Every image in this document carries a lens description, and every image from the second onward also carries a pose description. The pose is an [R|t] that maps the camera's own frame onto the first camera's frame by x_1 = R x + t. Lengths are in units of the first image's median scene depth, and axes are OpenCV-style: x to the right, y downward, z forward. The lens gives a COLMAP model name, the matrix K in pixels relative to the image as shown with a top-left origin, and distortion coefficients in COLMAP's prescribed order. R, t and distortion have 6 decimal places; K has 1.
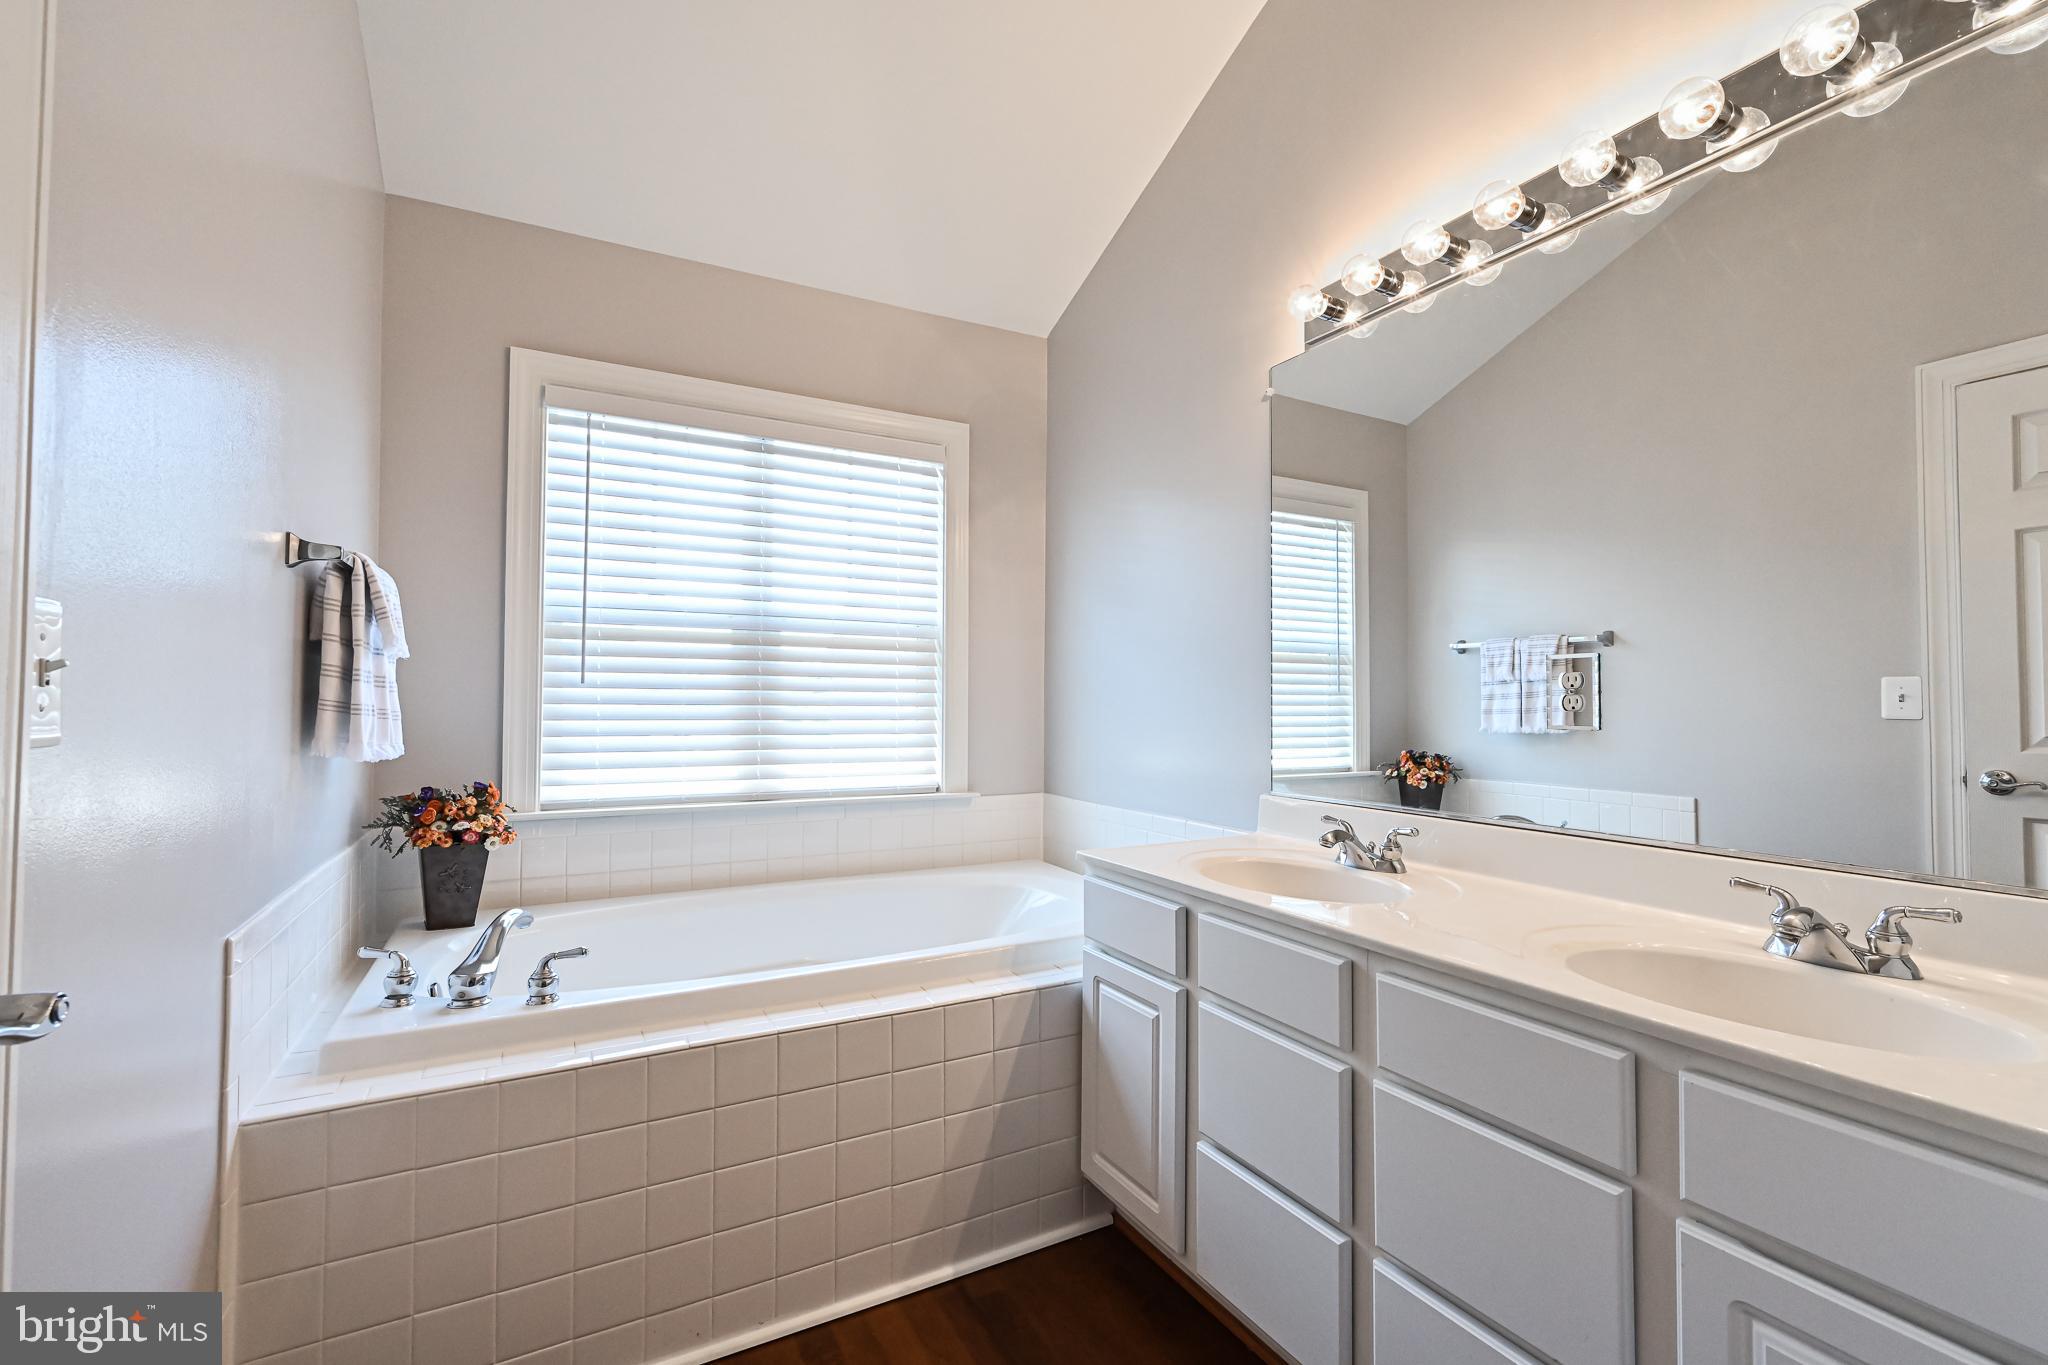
lens RADIAL K [[877.2, 0, 1024.0], [0, 877.2, 682.5], [0, 0, 1]] dist [-0.000206, -0.000072]
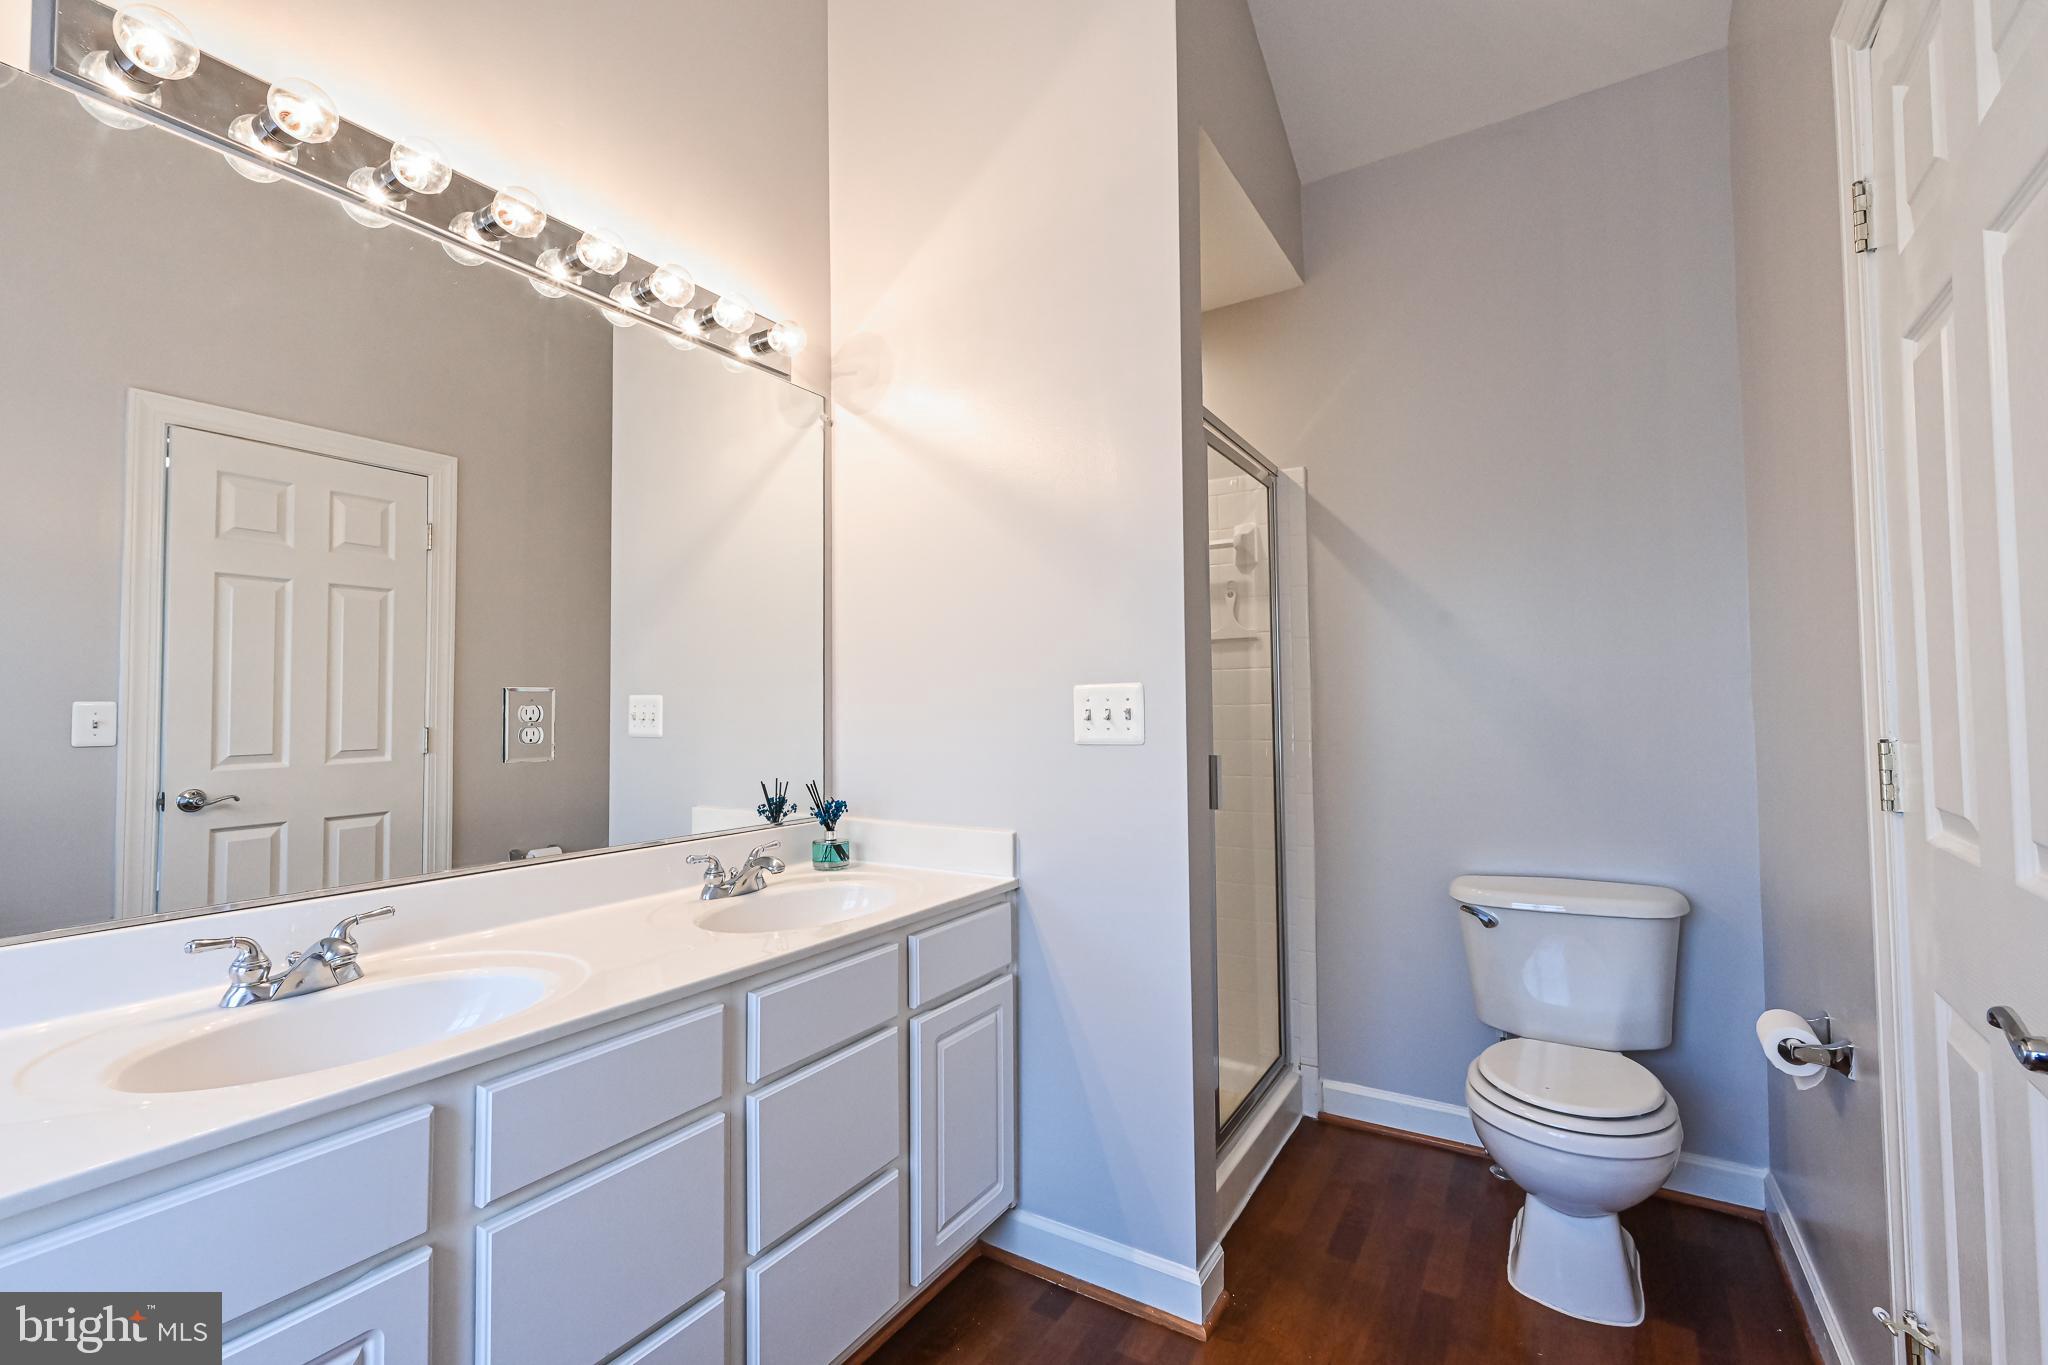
lens RADIAL K [[877.2, 0, 1024.0], [0, 877.2, 682.5], [0, 0, 1]] dist [-0.000206, -0.000072]
pose [[-0.495079, 0.027437, 0.868415, -0.361463], [-0.013824, 0.999126, -0.039447, -0.004095], [-0.868738, -0.031534, -0.494267, 0.658103]]
